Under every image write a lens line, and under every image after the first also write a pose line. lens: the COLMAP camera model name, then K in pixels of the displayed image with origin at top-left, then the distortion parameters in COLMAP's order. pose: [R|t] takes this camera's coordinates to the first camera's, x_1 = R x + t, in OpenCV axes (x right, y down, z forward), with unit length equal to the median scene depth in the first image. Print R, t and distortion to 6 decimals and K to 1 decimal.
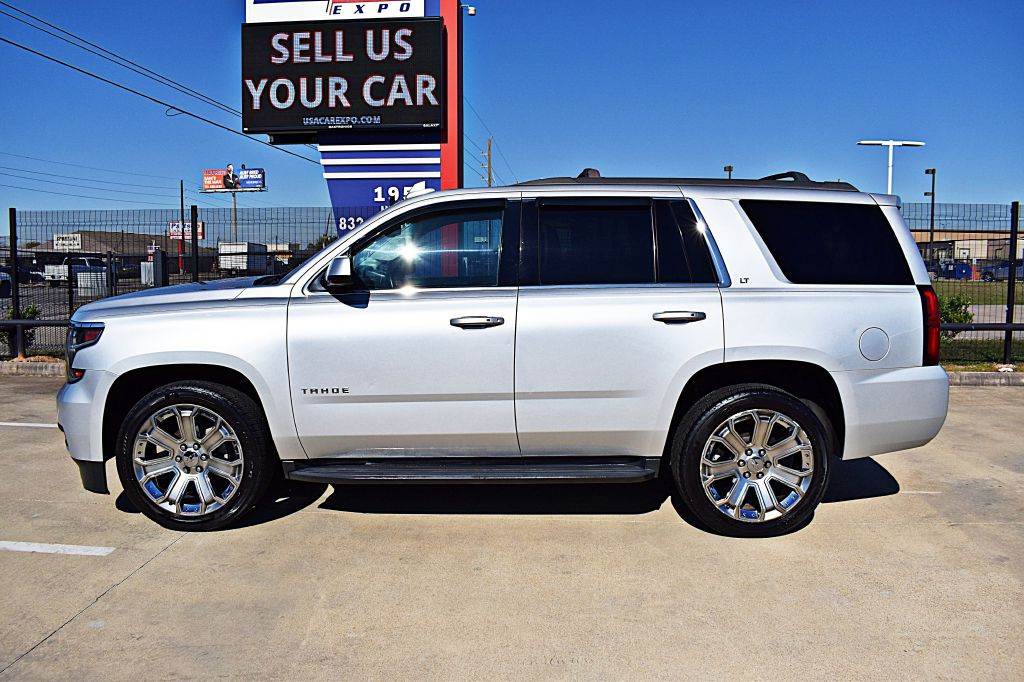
lens RADIAL K [[794.9, 0, 508.2], [0, 794.9, 337.1], [0, 0, 1]] dist [-0.096002, 0.014636]
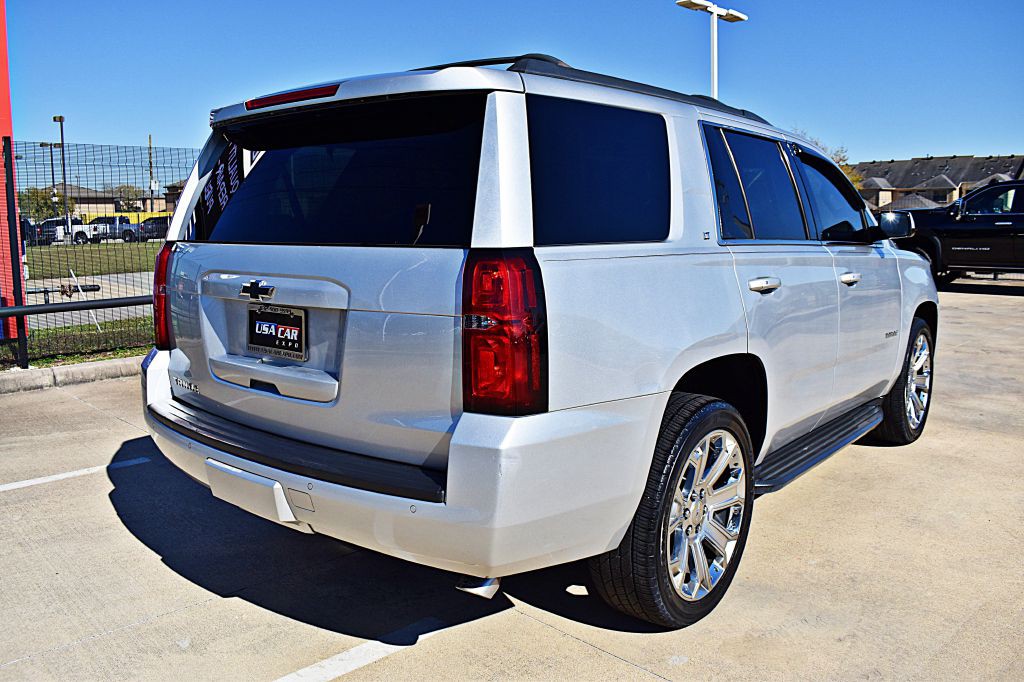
lens RADIAL K [[829.3, 0, 509.5], [0, 829.3, 339.1], [0, 0, 1]] dist [-0.085944, 0.005307]
pose [[0.669828, -0.116304, 0.733351, -0.336163], [0.082580, 0.993198, 0.082087, -0.013180], [-0.737910, 0.005576, 0.674876, 0.146383]]
